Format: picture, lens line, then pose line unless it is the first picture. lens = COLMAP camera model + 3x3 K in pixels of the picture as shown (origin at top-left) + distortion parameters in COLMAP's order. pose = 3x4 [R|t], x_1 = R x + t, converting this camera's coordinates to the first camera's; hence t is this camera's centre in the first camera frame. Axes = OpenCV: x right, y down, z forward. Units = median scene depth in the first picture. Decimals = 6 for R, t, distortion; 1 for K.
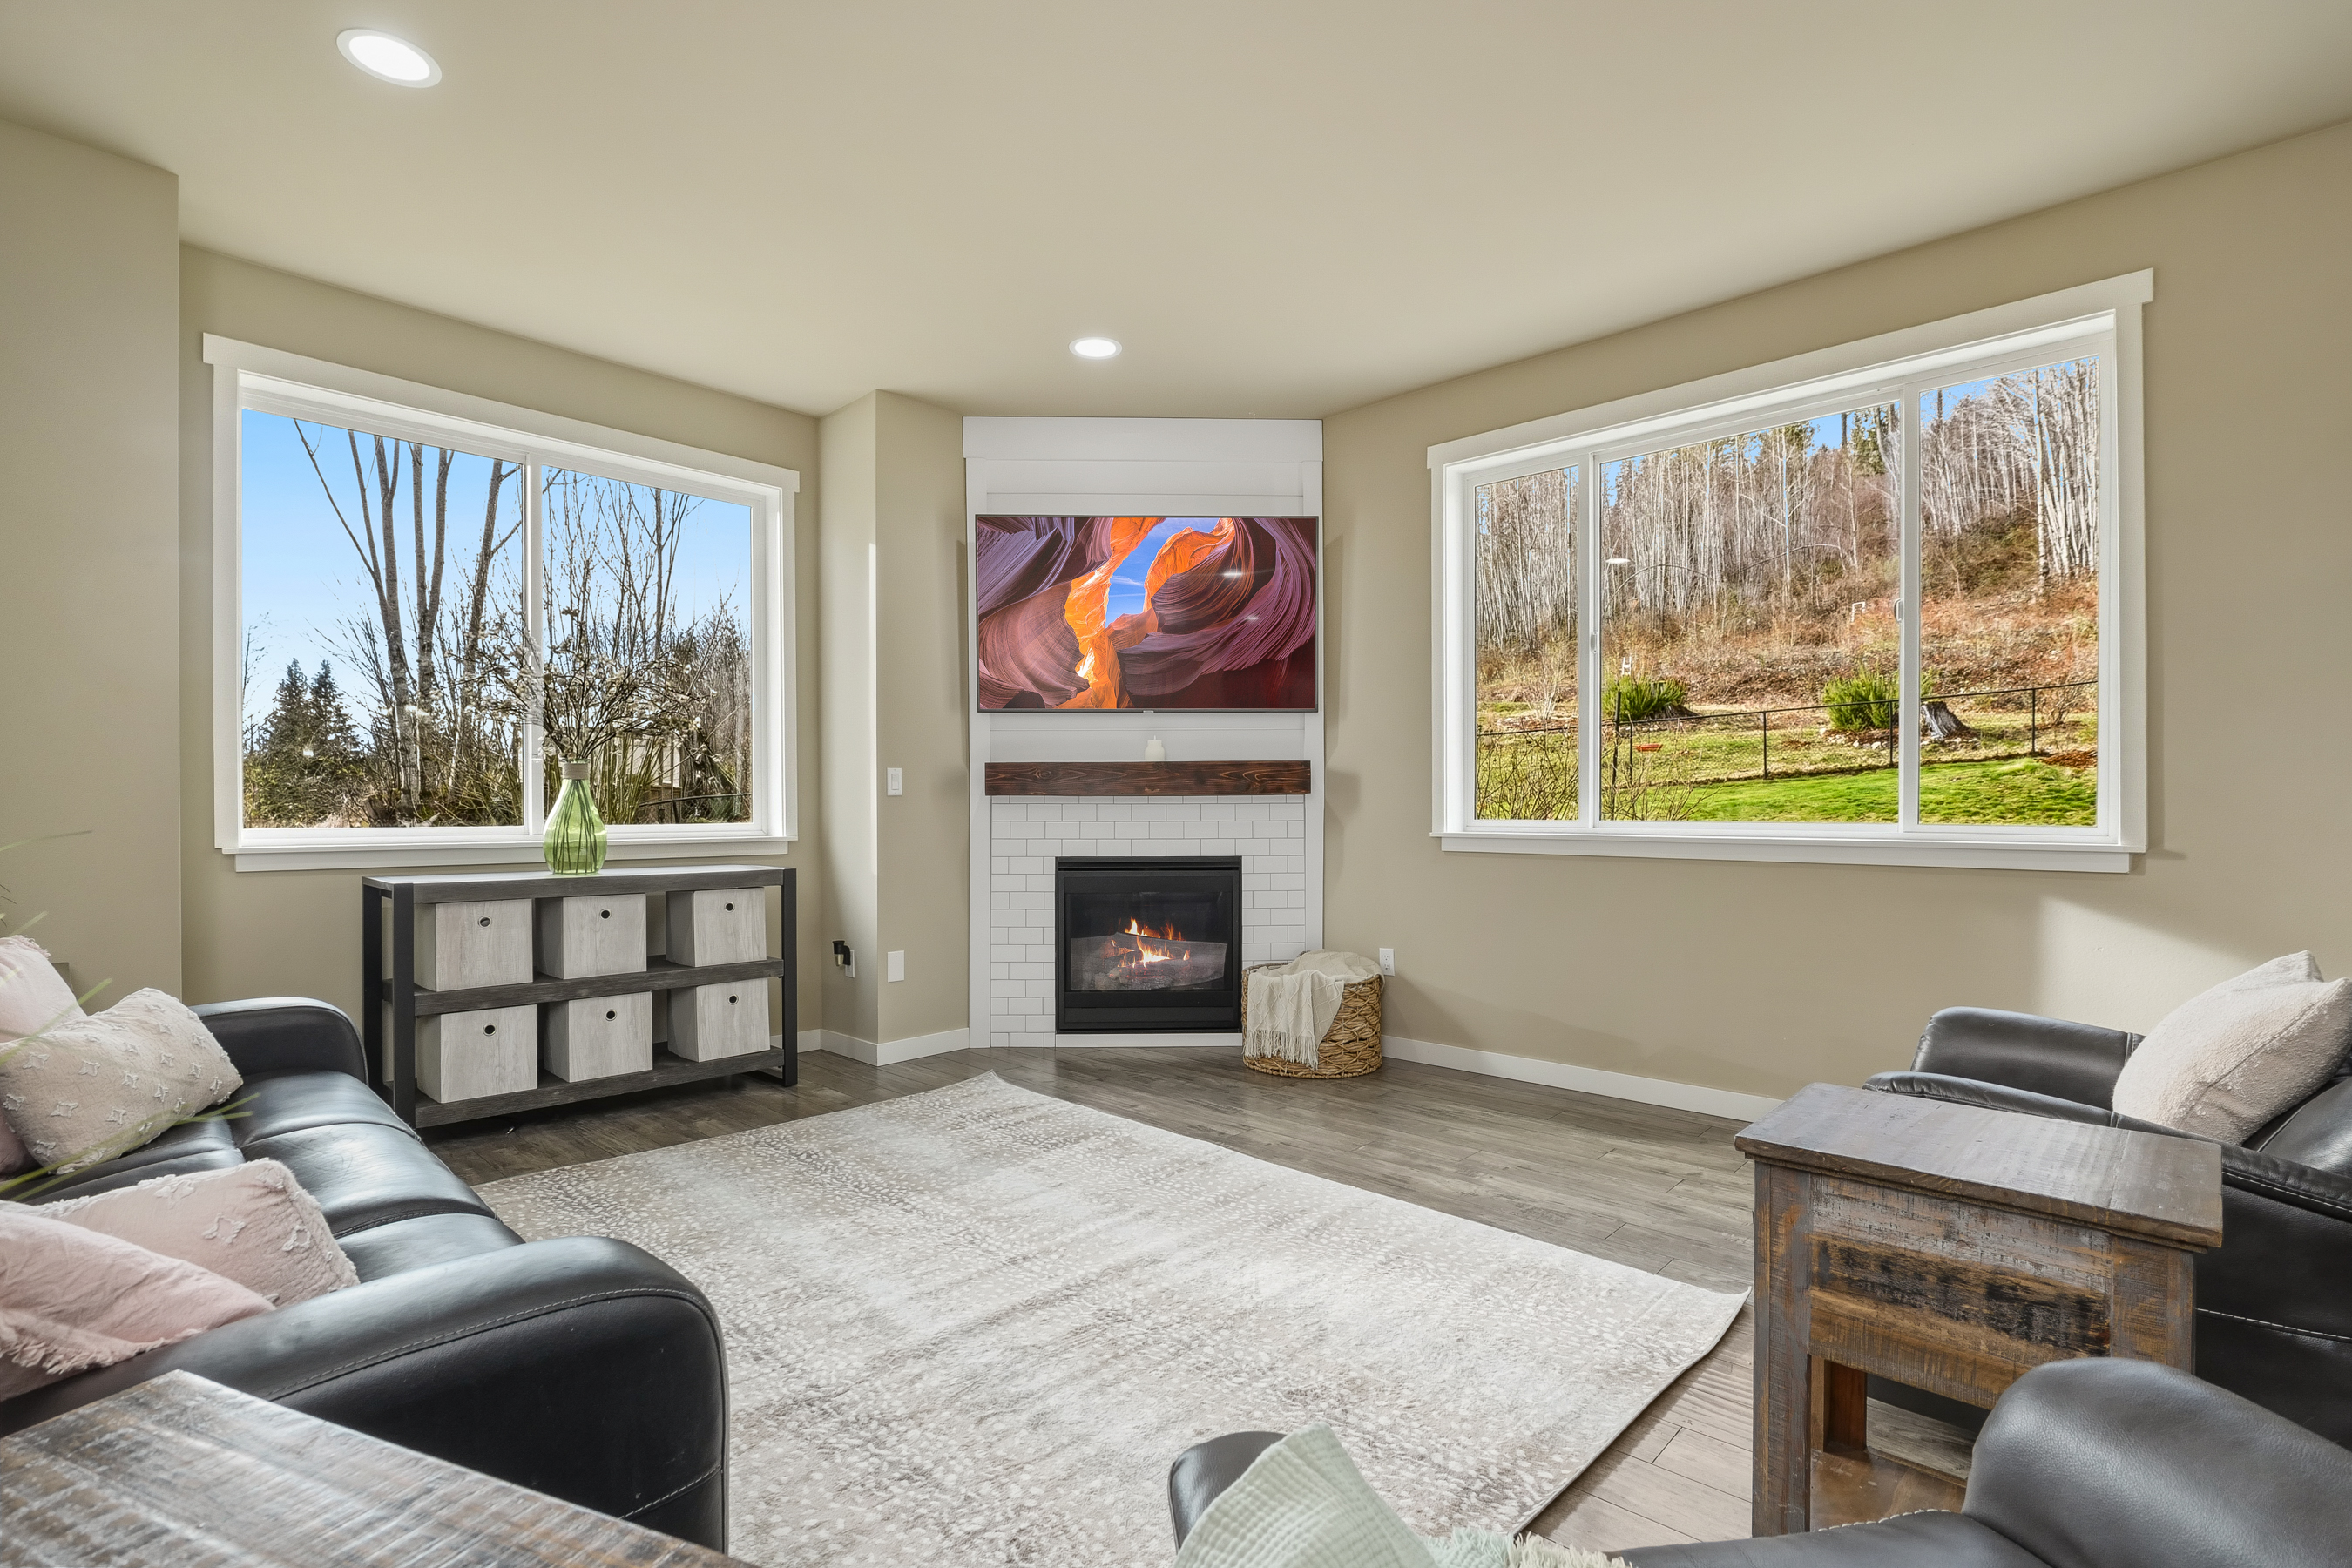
lens RADIAL K [[1095.8, 0, 1179.1], [0, 1095.8, 777.9], [0, 0, 1]] dist [-0.004755, -0.000281]
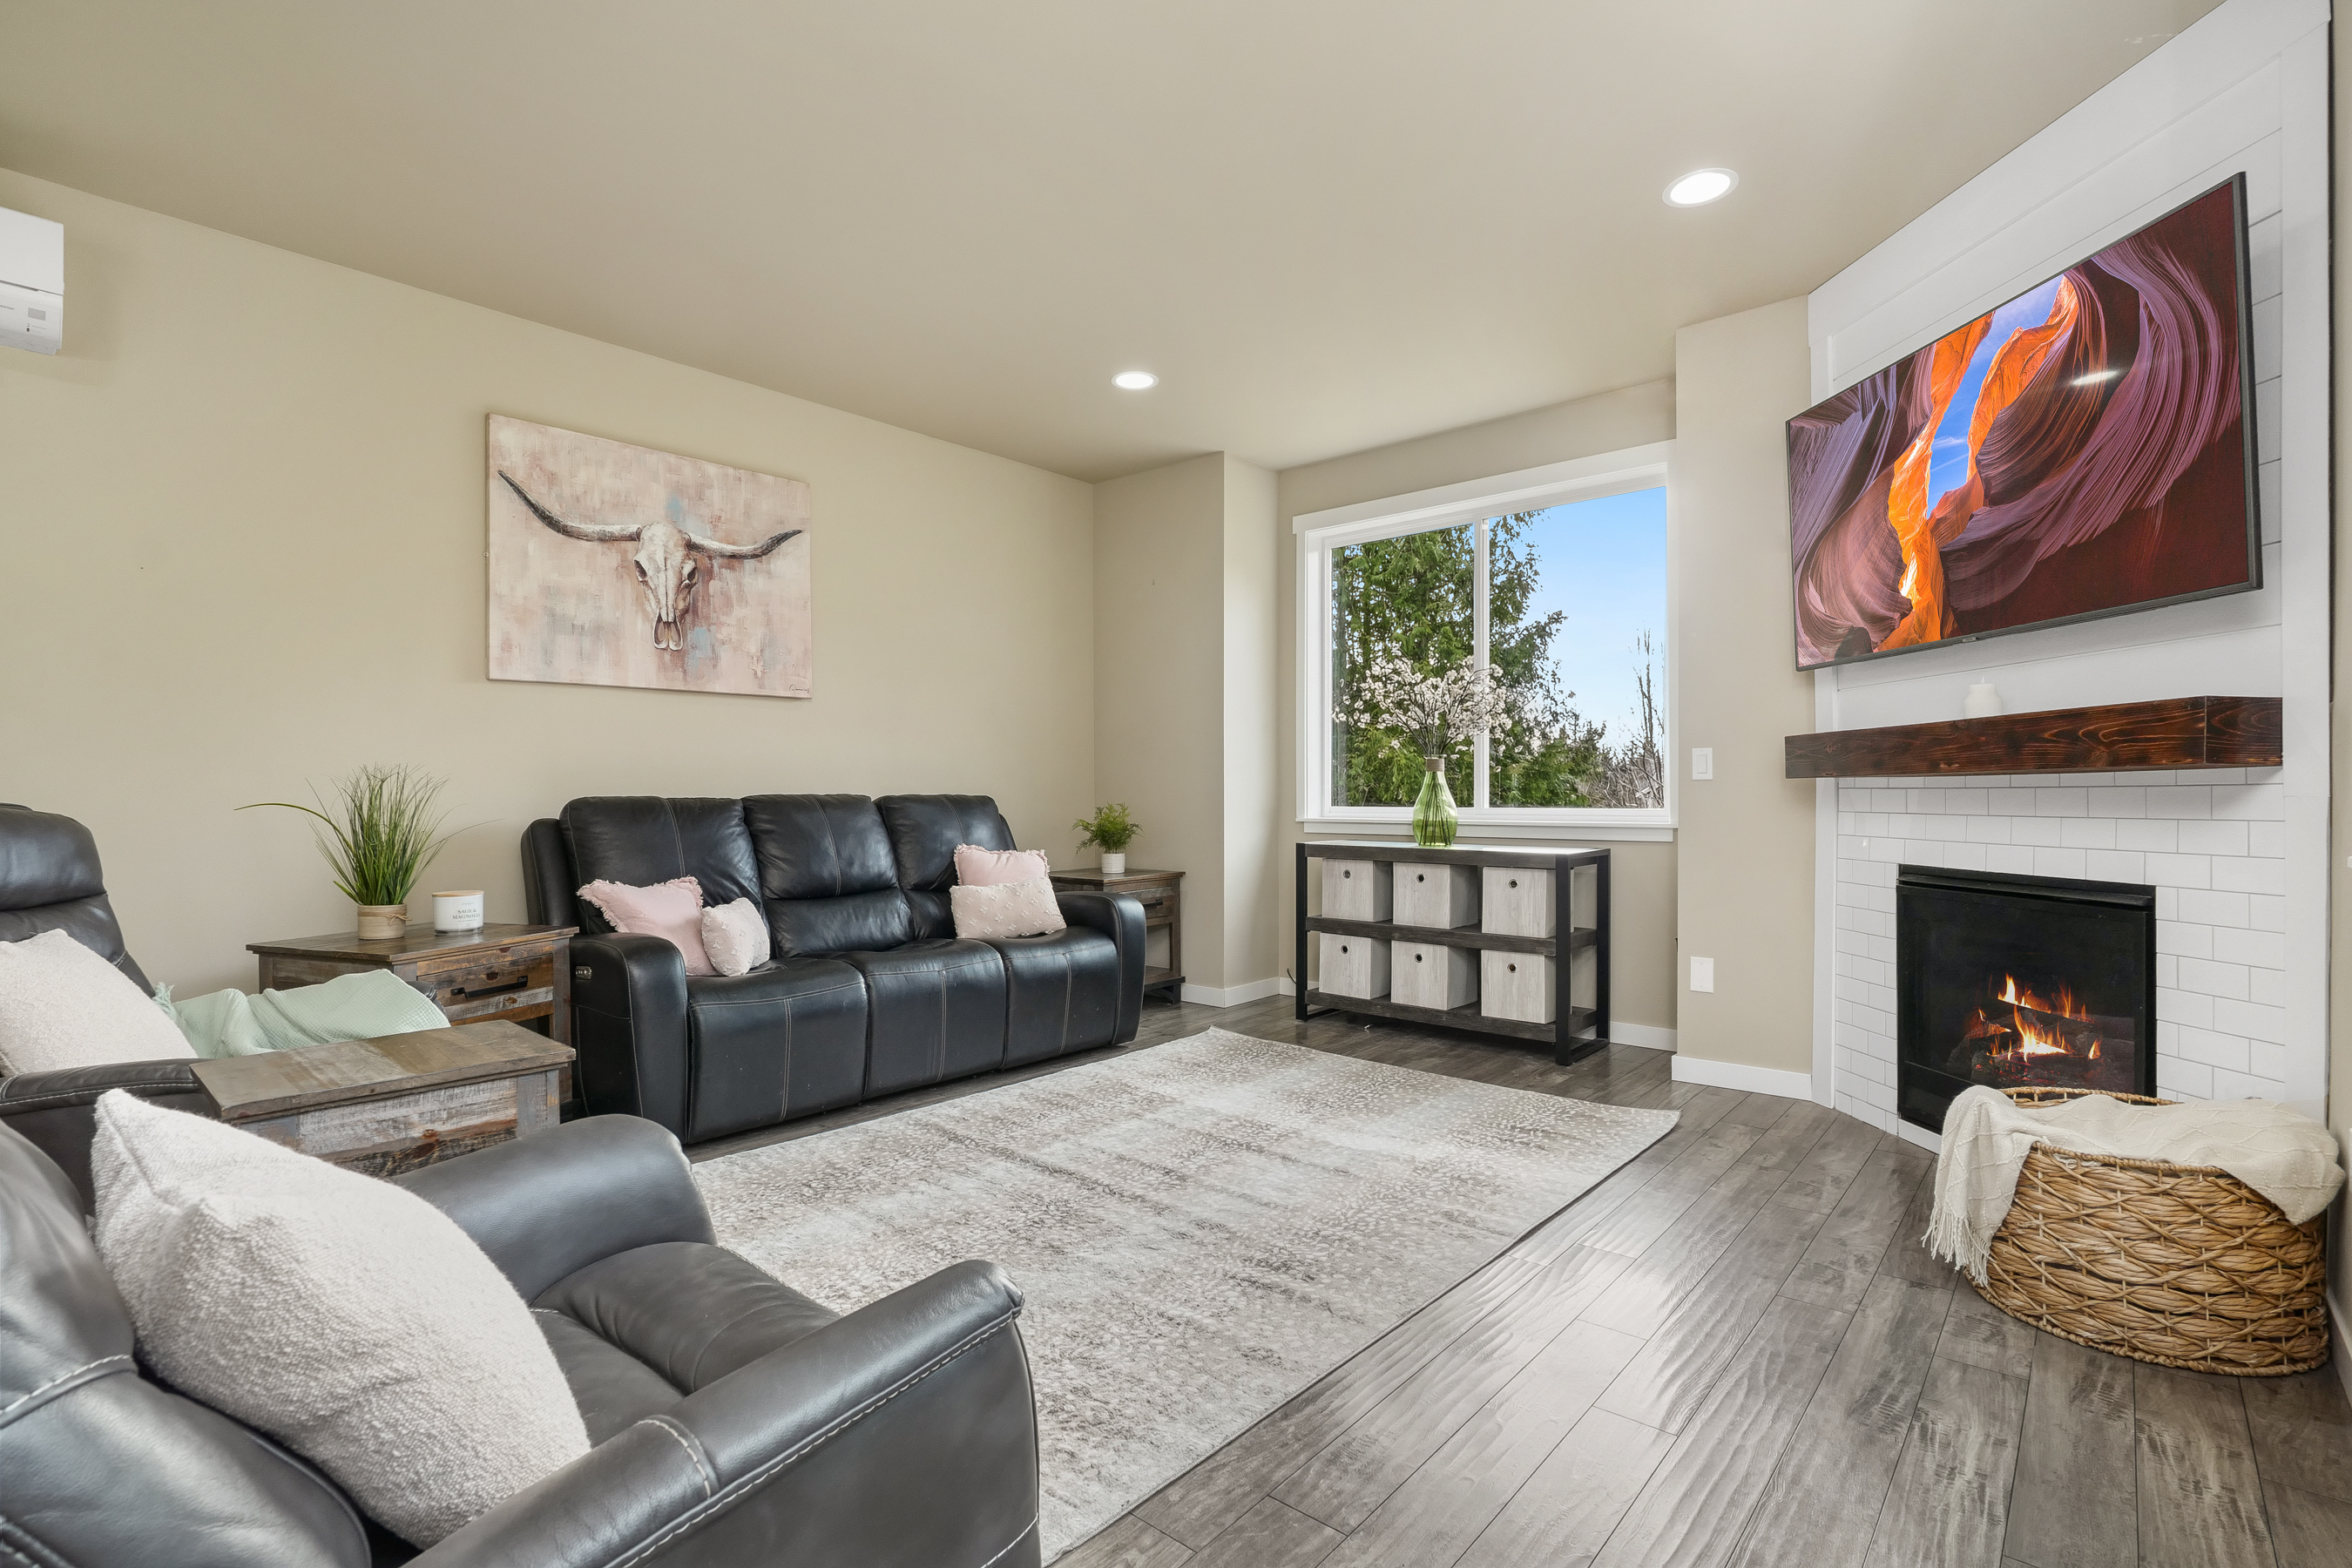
lens RADIAL K [[1095.8, 0, 1179.1], [0, 1095.8, 777.9], [0, 0, 1]] dist [-0.004755, -0.000281]
pose [[0.035398, -0.013159, -0.999287, 0.668573], [0.031421, 0.999434, -0.012048, 0.013378], [0.998879, -0.030972, 0.035792, 0.616543]]
